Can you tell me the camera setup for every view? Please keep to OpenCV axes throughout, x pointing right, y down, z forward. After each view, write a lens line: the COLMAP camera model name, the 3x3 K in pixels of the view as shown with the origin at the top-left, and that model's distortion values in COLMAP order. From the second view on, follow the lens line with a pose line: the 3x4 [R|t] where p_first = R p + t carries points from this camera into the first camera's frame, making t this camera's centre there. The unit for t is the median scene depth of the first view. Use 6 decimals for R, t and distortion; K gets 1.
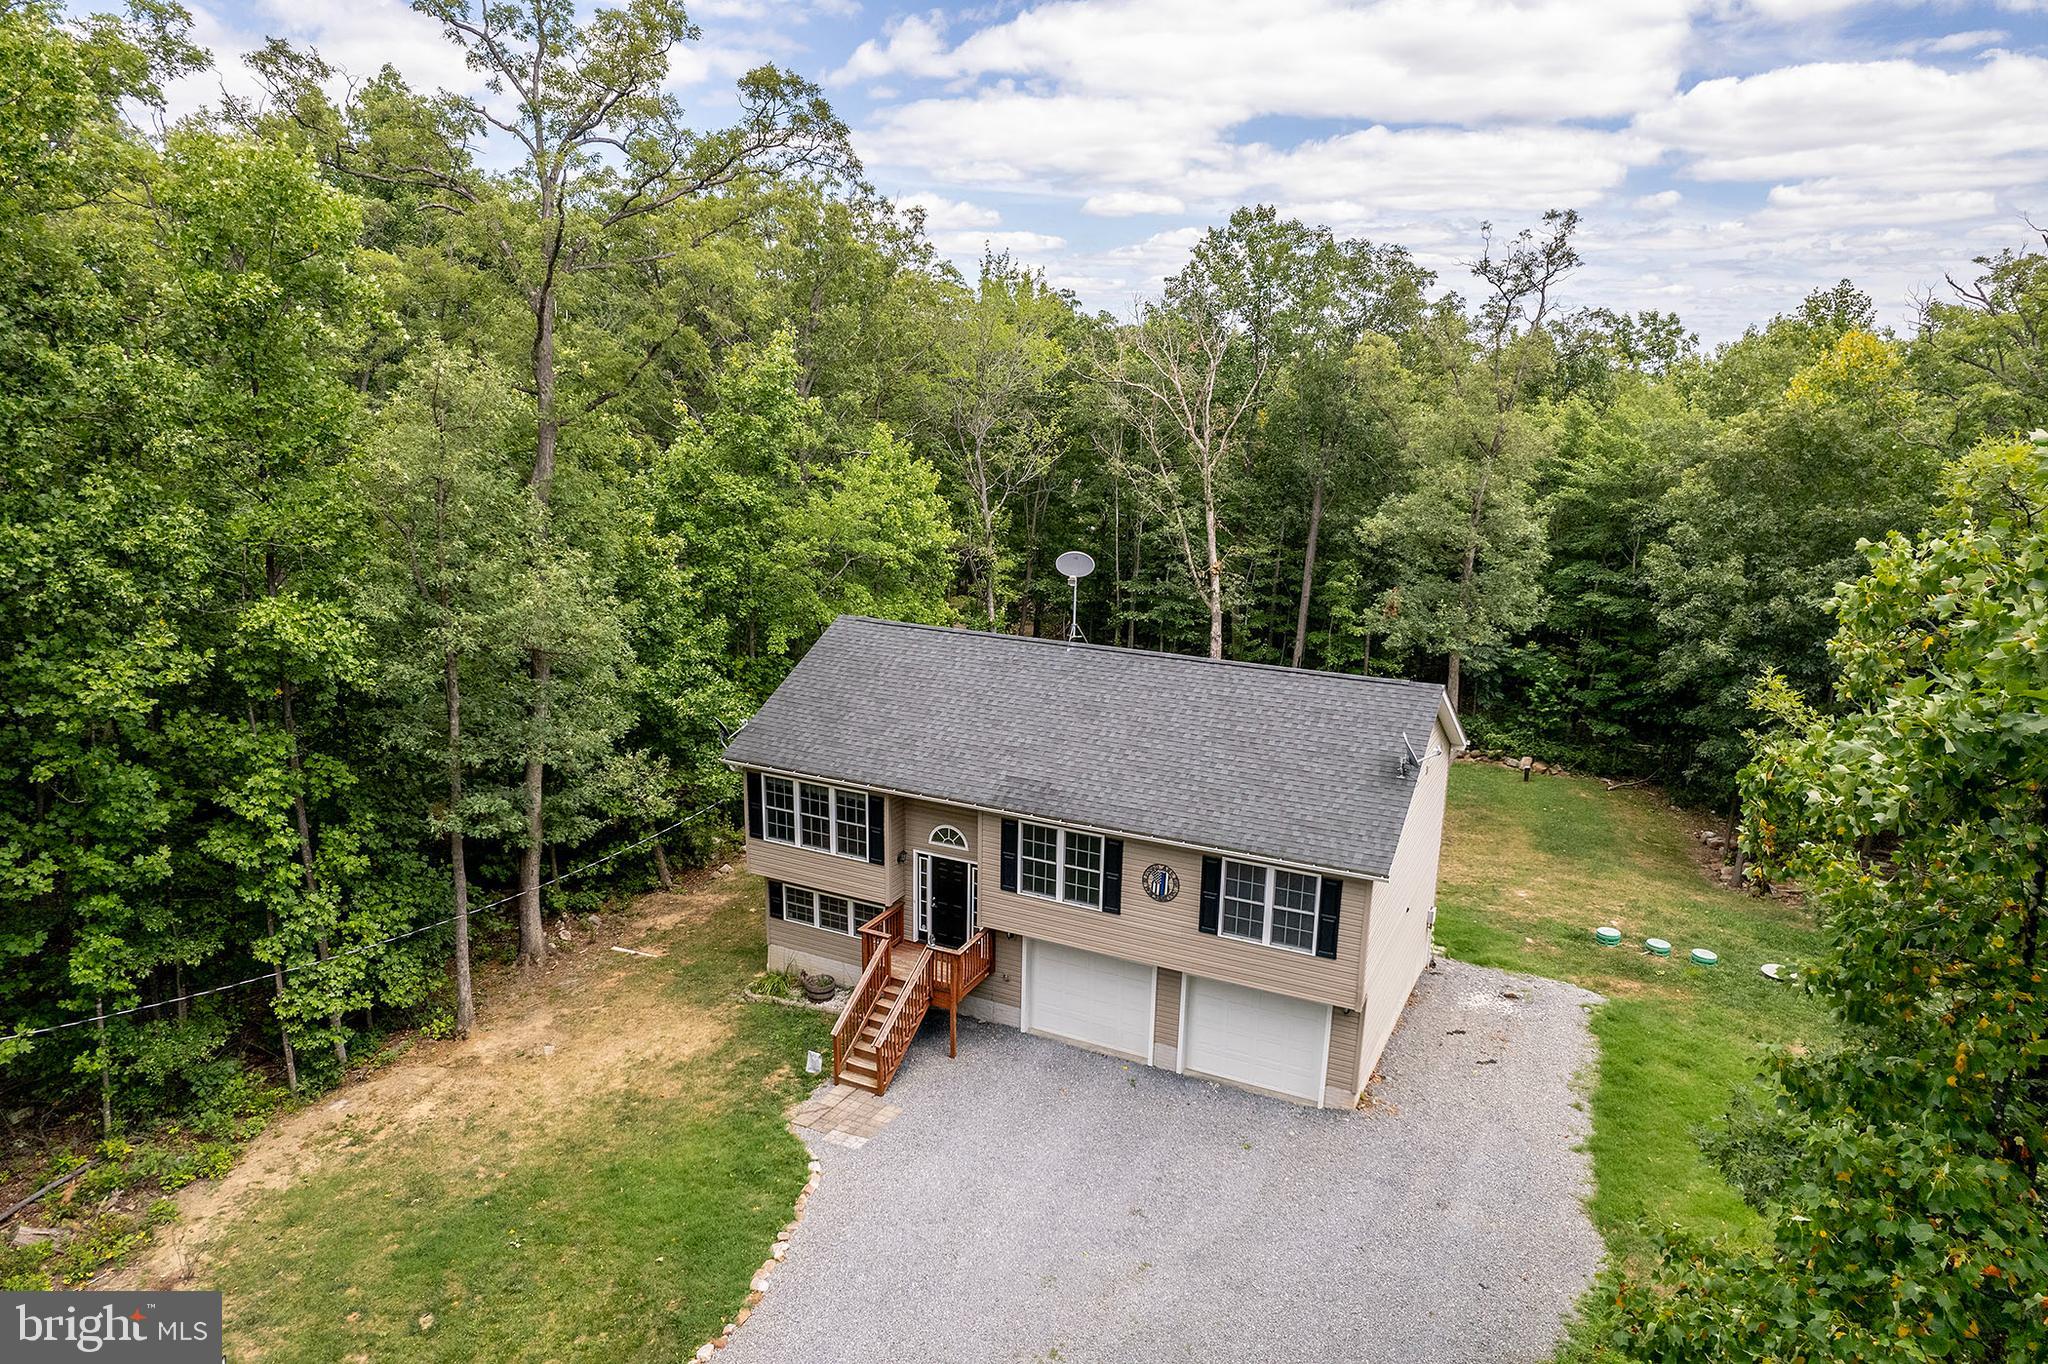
lens RADIAL K [[1309.8, 0, 1012.2], [0, 1309.8, 687.2], [0, 0, 1]] dist [-0.076145, 0.066513]
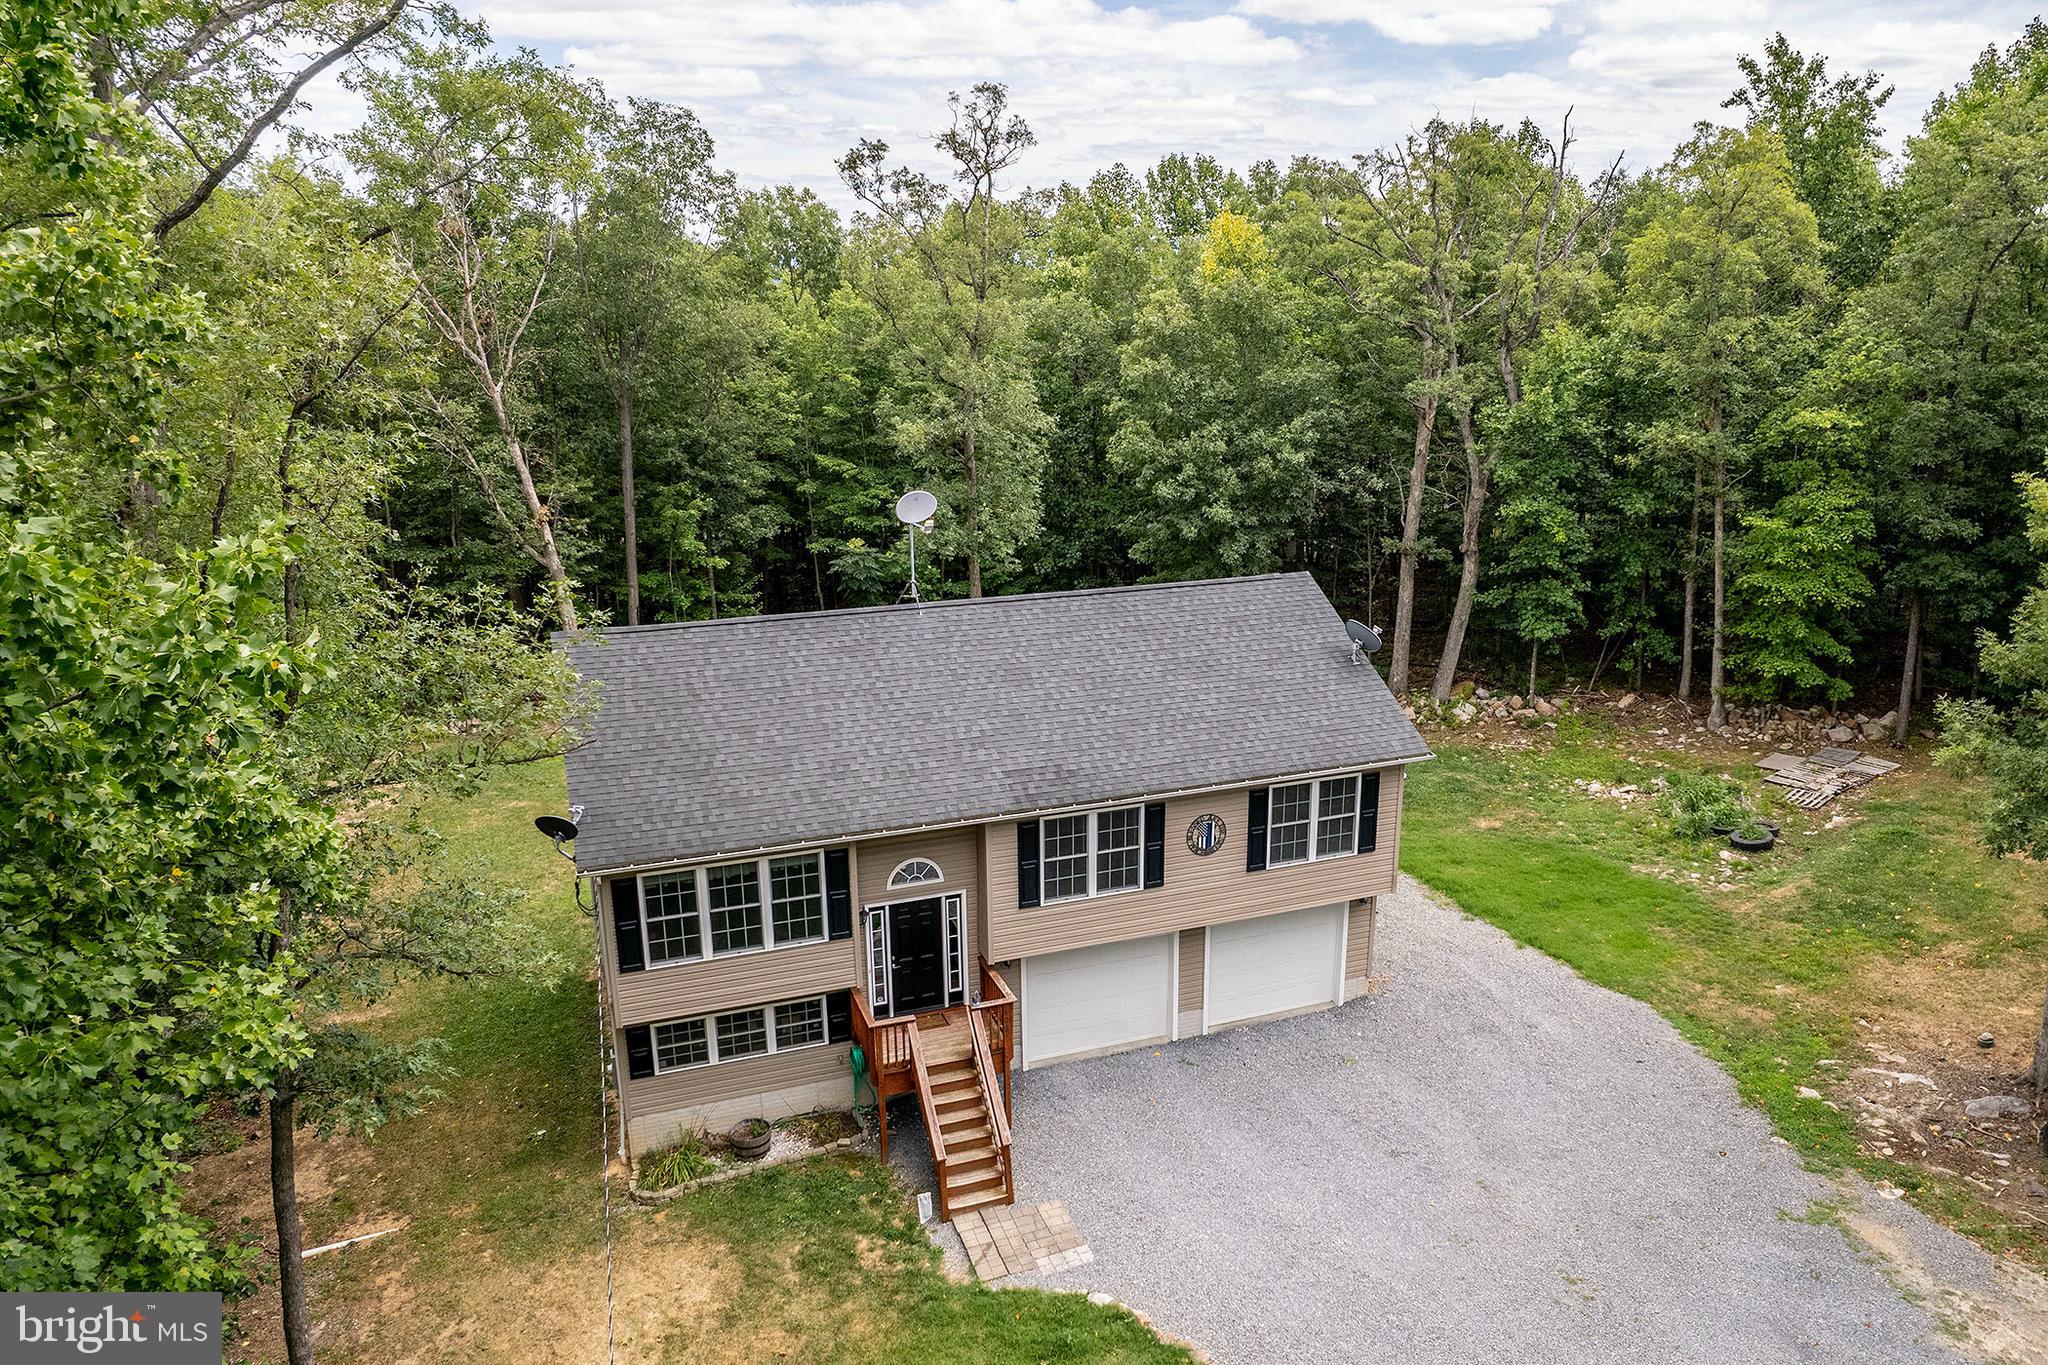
lens RADIAL K [[1470.2, 0, 1138.9], [0, 1470.2, 696.6], [0, 0, 1]] dist [-0.057716, 0.023336]
pose [[0.652354, -0.226615, 0.723242, -0.595589], [0.183687, 0.973077, 0.139214, -0.088647], [-0.735318, 0.042033, 0.676417, 0.320217]]
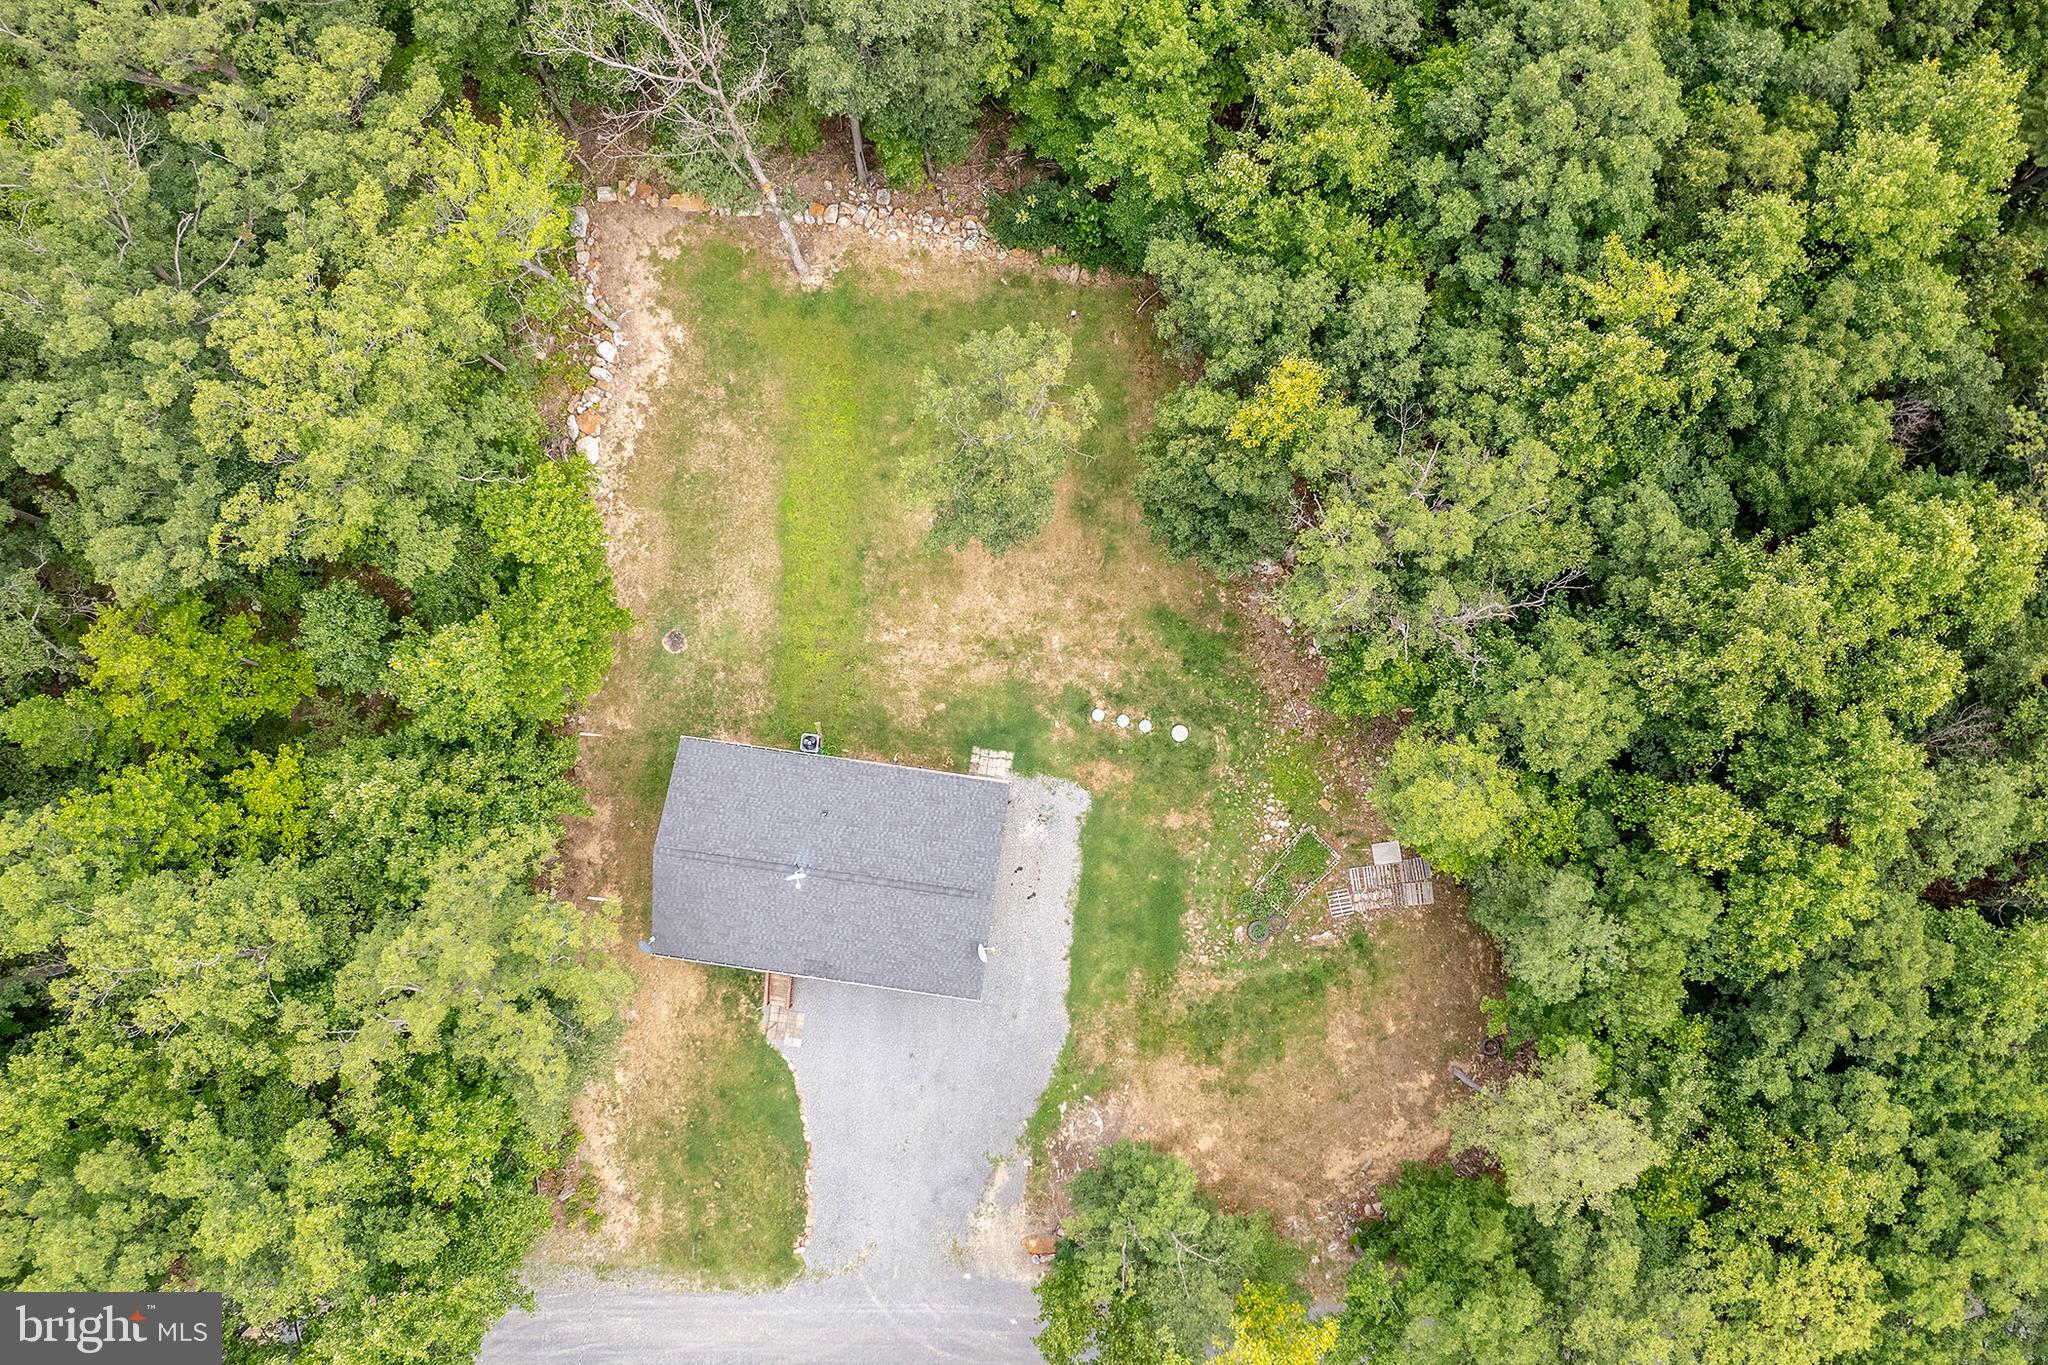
lens RADIAL K [[1309.8, 0, 1012.2], [0, 1309.8, 687.7], [0, 0, 1]] dist [-0.076145, 0.066513]
pose [[0.947184, -0.320681, 0.002654, 0.450471], [0.072931, 0.223457, 0.971981, -2.046723], [-0.312289, -0.920451, 0.235043, 0.815596]]
